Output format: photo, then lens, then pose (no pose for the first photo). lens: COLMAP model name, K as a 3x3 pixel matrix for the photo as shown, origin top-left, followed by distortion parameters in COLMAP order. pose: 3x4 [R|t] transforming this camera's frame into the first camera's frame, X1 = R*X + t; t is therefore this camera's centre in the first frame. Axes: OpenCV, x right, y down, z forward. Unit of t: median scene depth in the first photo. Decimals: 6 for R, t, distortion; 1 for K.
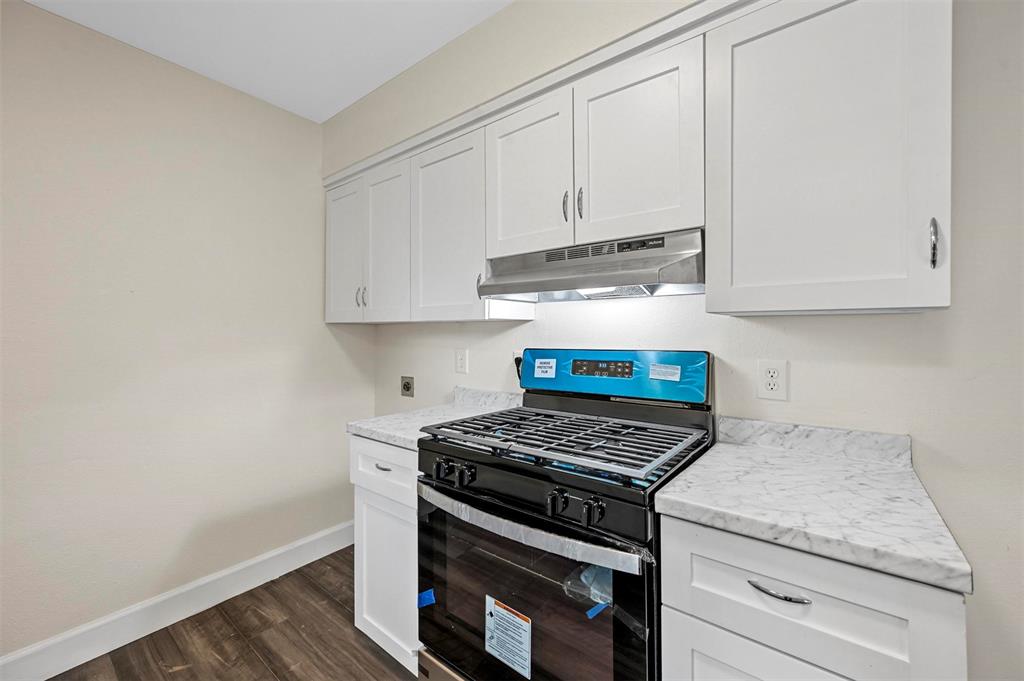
lens RADIAL K [[405.6, 0, 499.3], [0, 405.6, 326.9], [0, 0, 1]] dist [-0.002091, 0.000954]
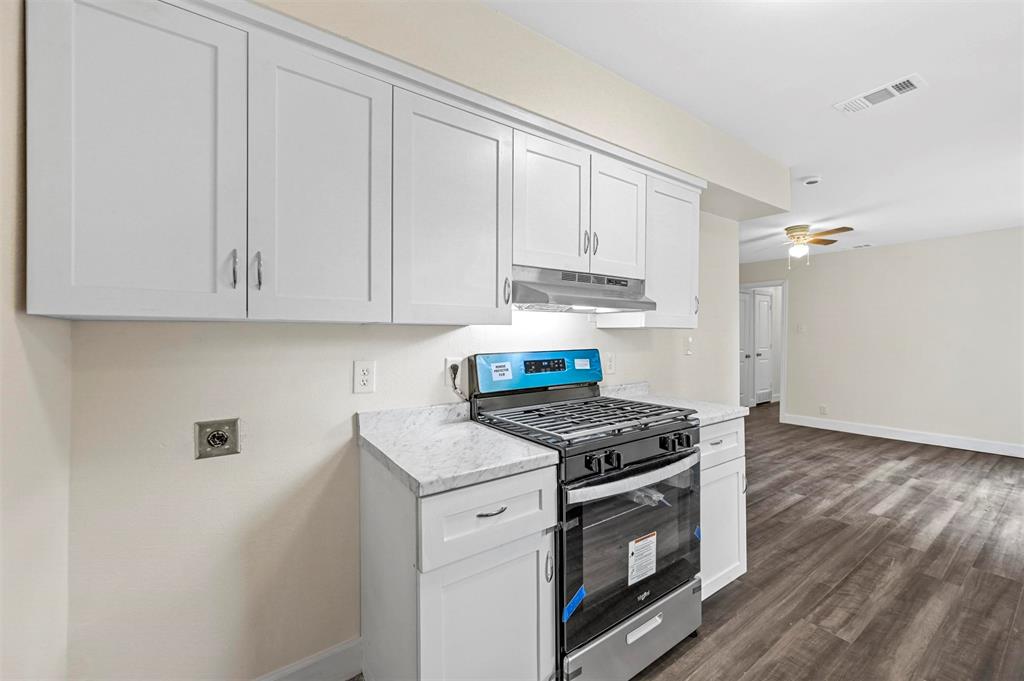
lens RADIAL K [[405.6, 0, 517.8], [0, 405.6, 338.2], [0, 0, 1]] dist [-0.002091, 0.000954]
pose [[0.289110, -0.009323, 0.957251, -0.974643], [-0.013611, 0.999811, 0.013849, -0.001765], [-0.957199, -0.017032, 0.288928, 0.699148]]
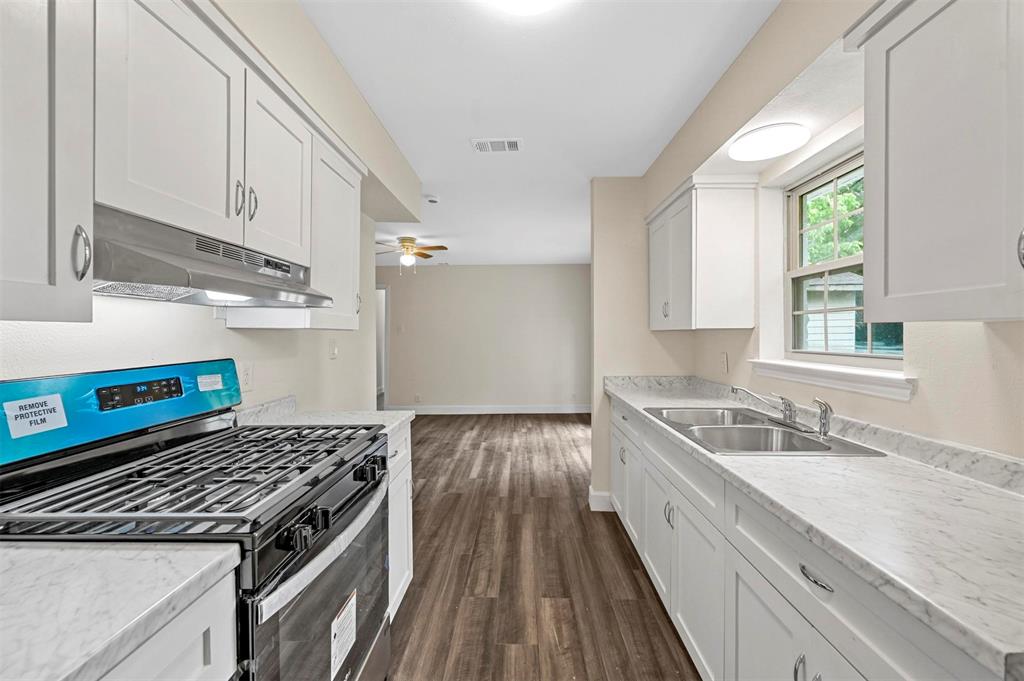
lens RADIAL K [[405.6, 0, 516.2], [0, 405.6, 337.8], [0, 0, 1]] dist [-0.002091, 0.000954]
pose [[-0.607207, -0.011731, 0.794457, -0.740598], [-0.016951, 0.999855, 0.001808, -0.011560], [-0.794363, -0.012370, -0.607317, 0.888283]]
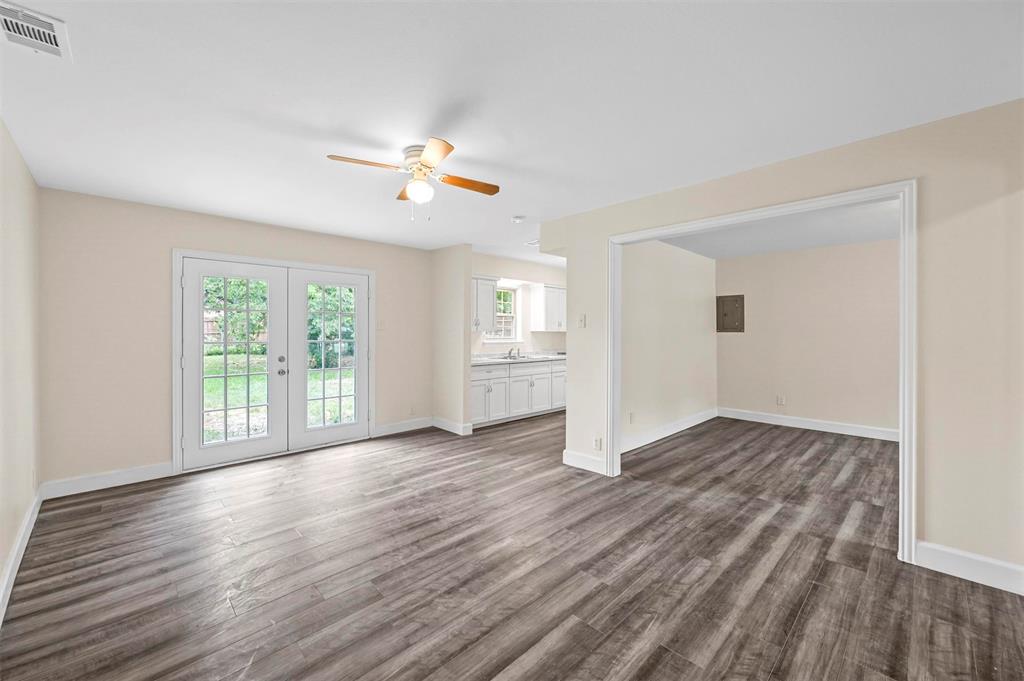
lens RADIAL K [[405.6, 0, 520.9], [0, 405.6, 334.7], [0, 0, 1]] dist [-0.002091, 0.000954]
pose [[-0.119184, 0.003462, -0.992866, 3.798333], [0.011877, 0.999927, 0.002061, -0.023915], [0.992801, -0.011547, -0.119217, 0.253255]]
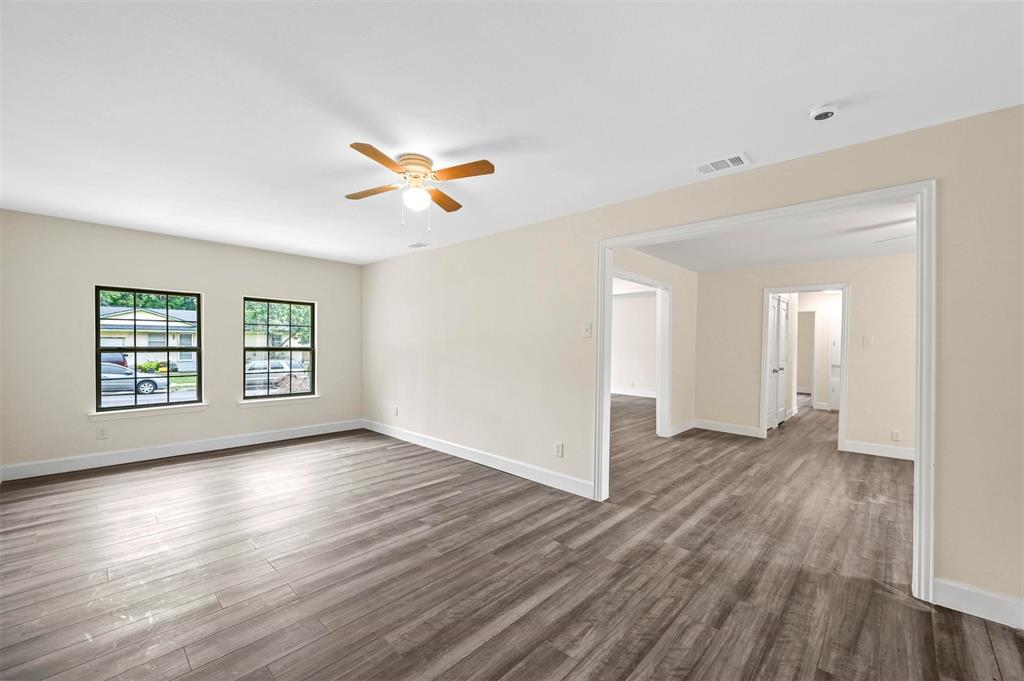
lens RADIAL K [[405.6, 0, 518.2], [0, 405.6, 345.8], [0, 0, 1]] dist [-0.002091, 0.000954]
pose [[0.084942, -0.011880, 0.996315, -0.120704], [-0.025177, 0.999584, 0.014065, -0.025168], [-0.996068, -0.026279, 0.084608, 1.785248]]
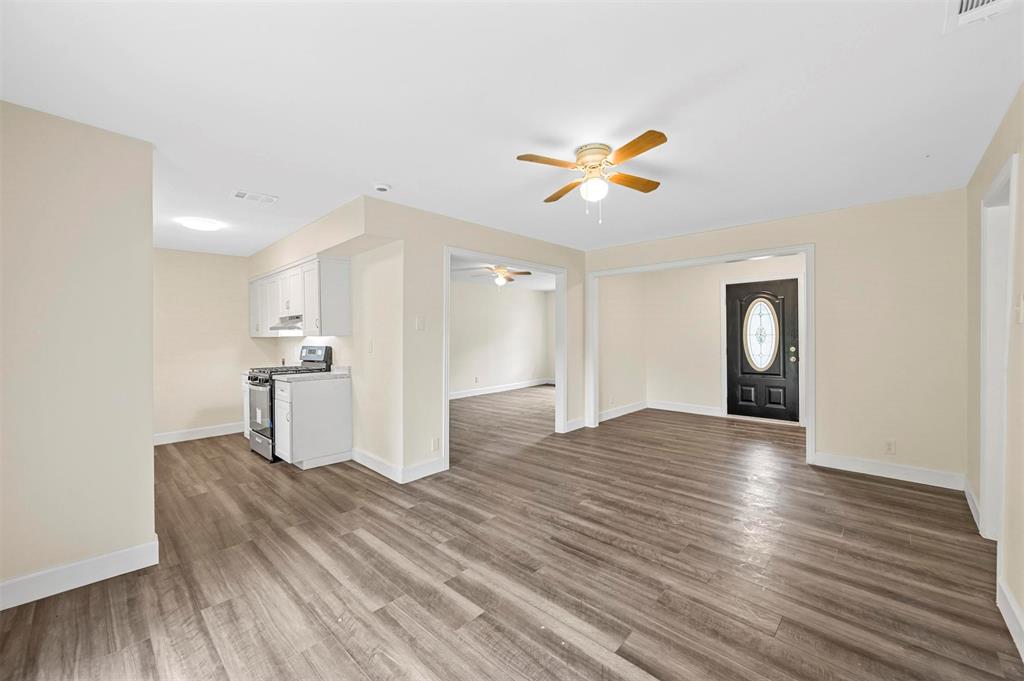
lens RADIAL K [[405.6, 0, 515.6], [0, 405.6, 338.1], [0, 0, 1]] dist [-0.002091, 0.000954]
pose [[0.996038, -0.012462, -0.088052, 2.057355], [0.014345, 0.999681, 0.020776, -0.048030], [0.087765, -0.021957, 0.995899, -1.959099]]
